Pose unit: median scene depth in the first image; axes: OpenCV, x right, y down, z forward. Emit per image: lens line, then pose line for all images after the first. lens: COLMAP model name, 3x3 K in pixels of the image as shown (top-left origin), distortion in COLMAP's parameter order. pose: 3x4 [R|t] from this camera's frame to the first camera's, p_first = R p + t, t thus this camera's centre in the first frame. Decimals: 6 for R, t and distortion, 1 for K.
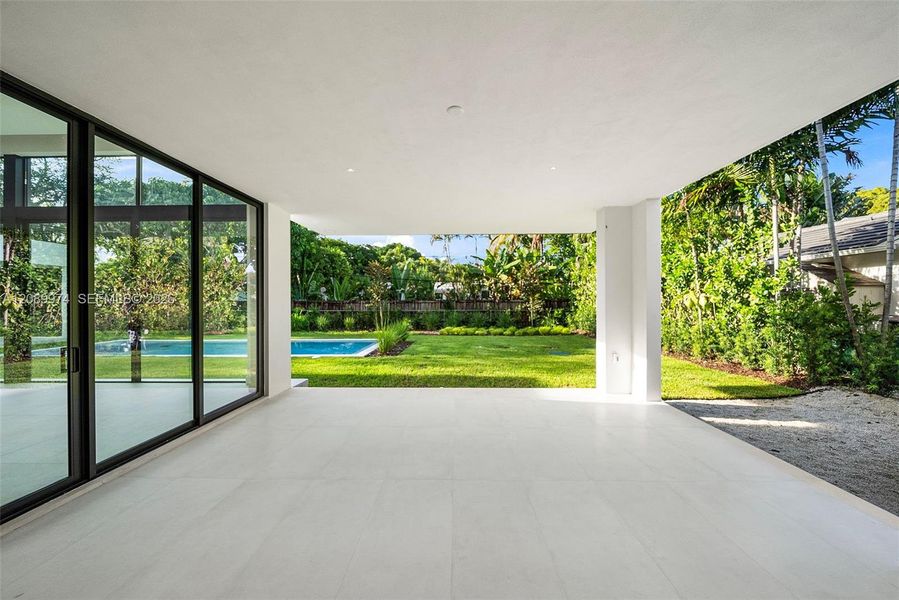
lens RADIAL K [[325.5, 0, 461.9], [0, 325.5, 291.0], [0, 0, 1]] dist [-0.001386, -0.000125]
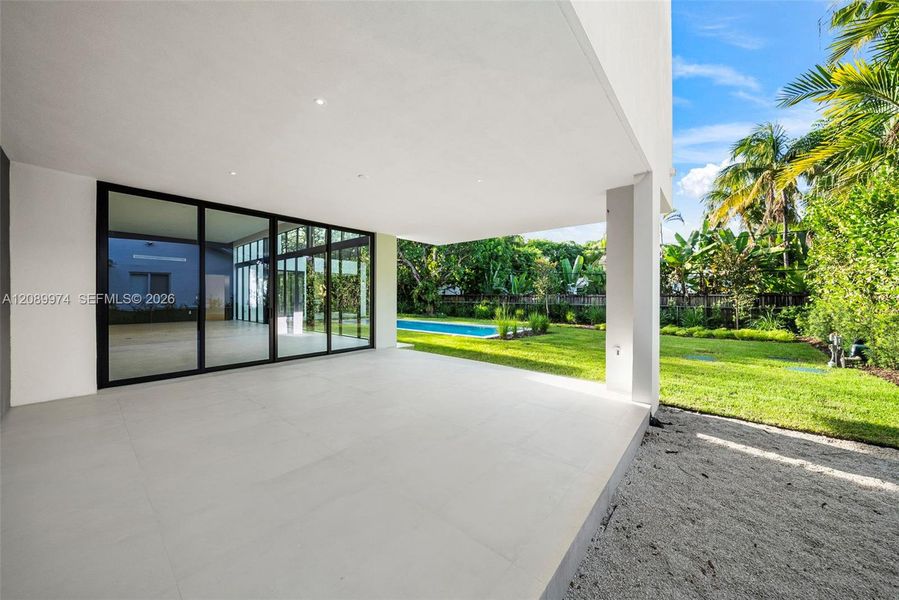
lens RADIAL K [[311.4, 0, 449.5], [0, 311.4, 300.0], [0, 0, 1]] dist [-0.007168, -0.000084]
pose [[0.763803, 0.011272, -0.645351, 0.394229], [0.016547, 0.999177, 0.037036, 0.008815], [0.645237, -0.038966, 0.762988, 0.012690]]
